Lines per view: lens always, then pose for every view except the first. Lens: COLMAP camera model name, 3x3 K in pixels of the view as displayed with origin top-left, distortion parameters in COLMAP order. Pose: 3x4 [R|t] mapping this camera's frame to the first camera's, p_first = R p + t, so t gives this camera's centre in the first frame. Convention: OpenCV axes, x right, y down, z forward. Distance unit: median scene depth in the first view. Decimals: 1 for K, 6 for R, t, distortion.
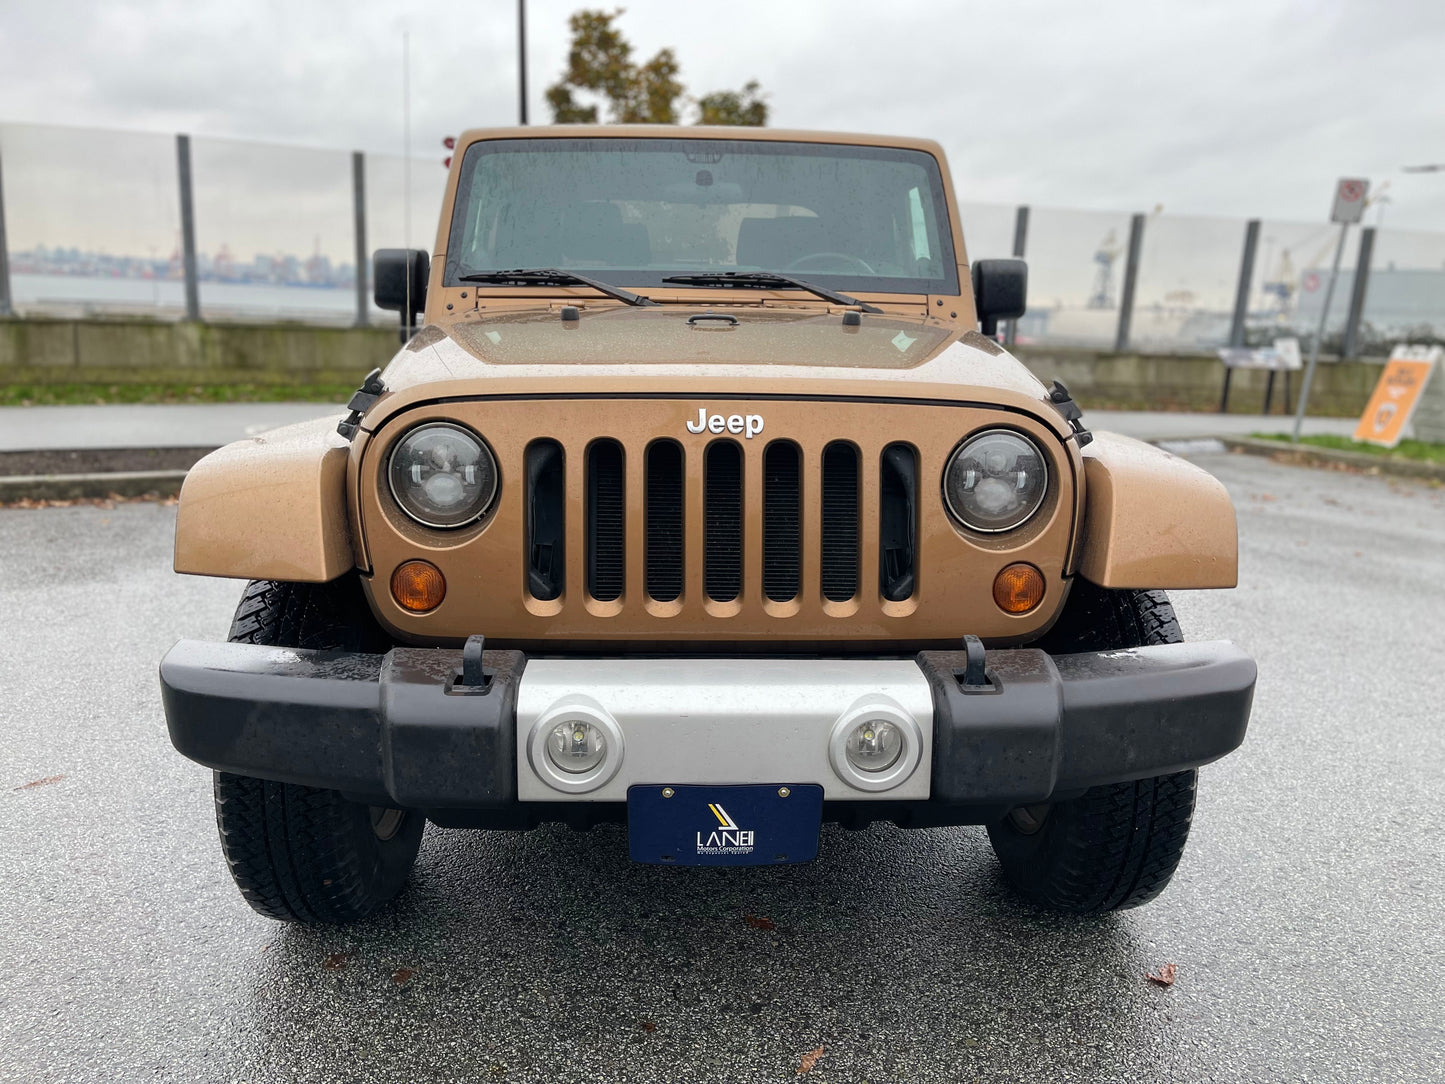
lens RADIAL K [[1098.9, 0, 721.7], [0, 1098.9, 550.9], [0, 0, 1]] dist [0.007546, -0.018630]
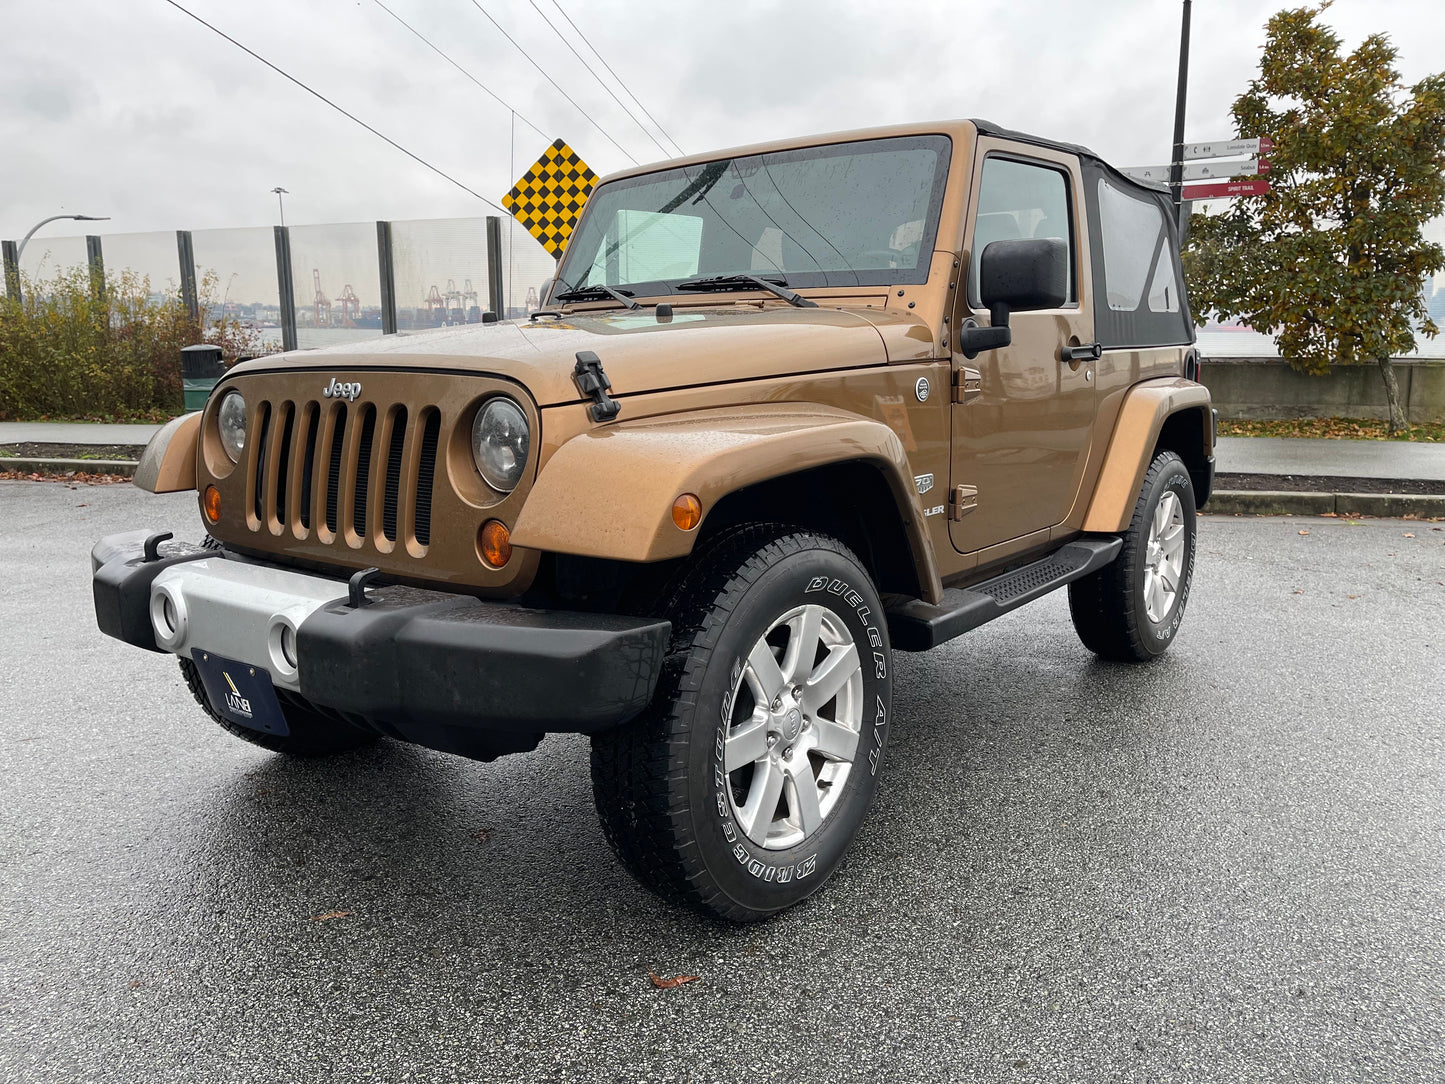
lens RADIAL K [[1098.9, 0, 732.0], [0, 1098.9, 536.3], [0, 0, 1]] dist [0.007546, -0.018630]
pose [[0.766144, 0.082464, -0.637356, 0.775787], [-0.112901, 0.993580, -0.007160, 0.006033], [0.632674, 0.077444, 0.770536, 0.214027]]
